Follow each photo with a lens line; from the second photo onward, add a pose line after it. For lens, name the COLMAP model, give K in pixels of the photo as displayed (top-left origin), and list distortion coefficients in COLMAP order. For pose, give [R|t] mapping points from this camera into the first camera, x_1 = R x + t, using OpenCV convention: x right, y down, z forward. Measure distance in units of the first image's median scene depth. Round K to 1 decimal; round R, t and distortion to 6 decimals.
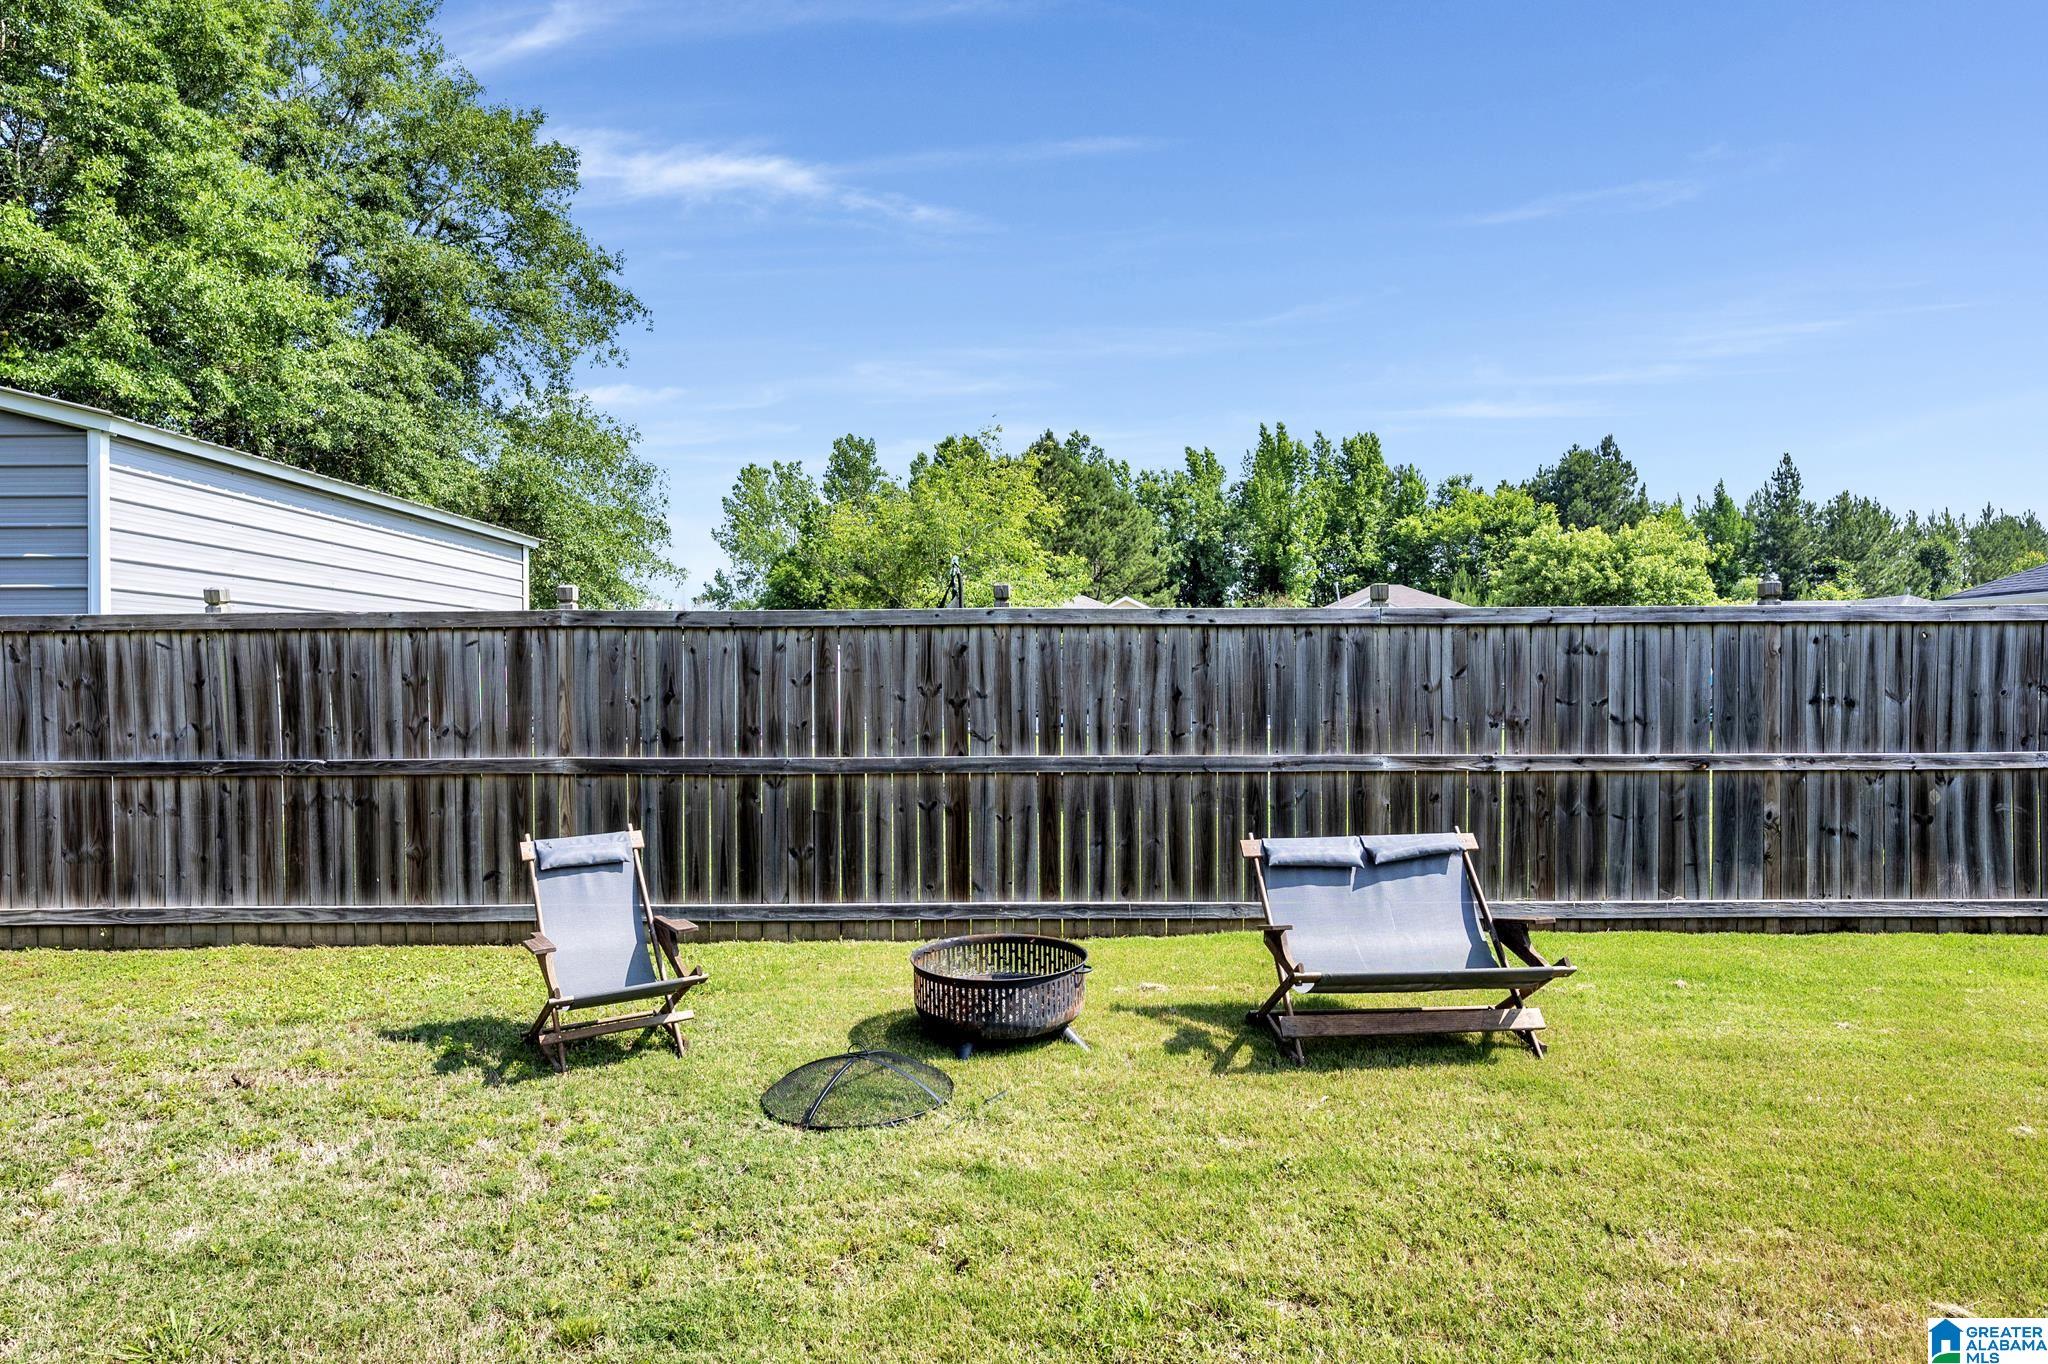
lens RADIAL K [[1226.0, 0, 1024.0], [0, 1226.0, 682.0], [0, 0, 1]] dist [0.003199, 0.000386]
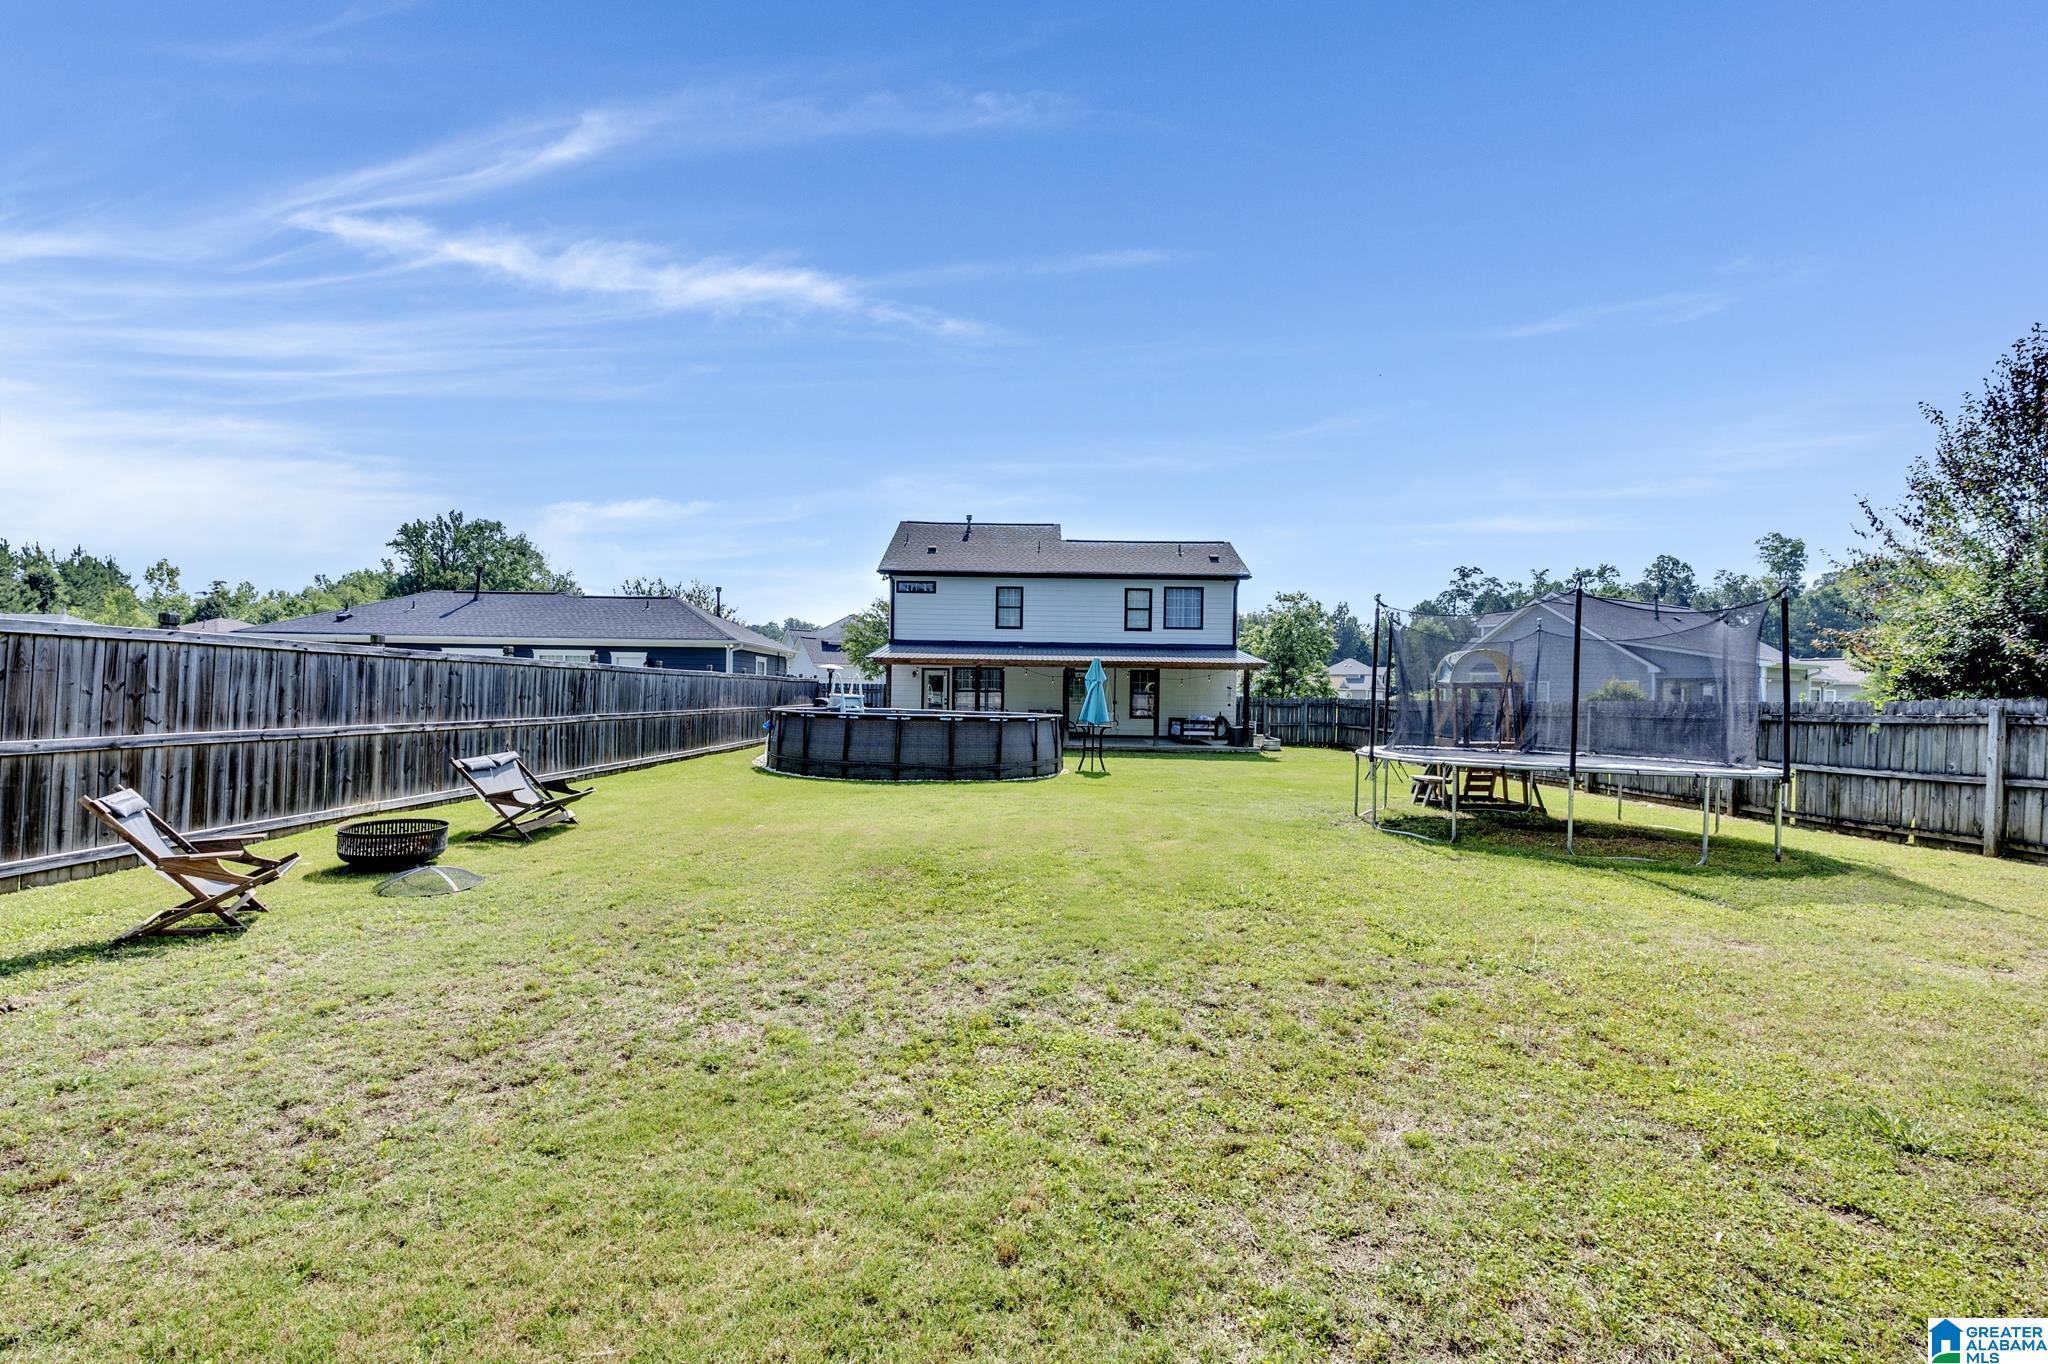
lens RADIAL K [[816.2, 0, 1008.4], [0, 816.2, 690.9], [0, 0, 1]] dist [-0.001124, -0.000438]
pose [[0.012398, 0.010932, 0.999863, -0.958293], [-0.018061, 0.999780, -0.010707, 0.002851], [-0.999760, -0.017925, 0.012593, 0.009787]]
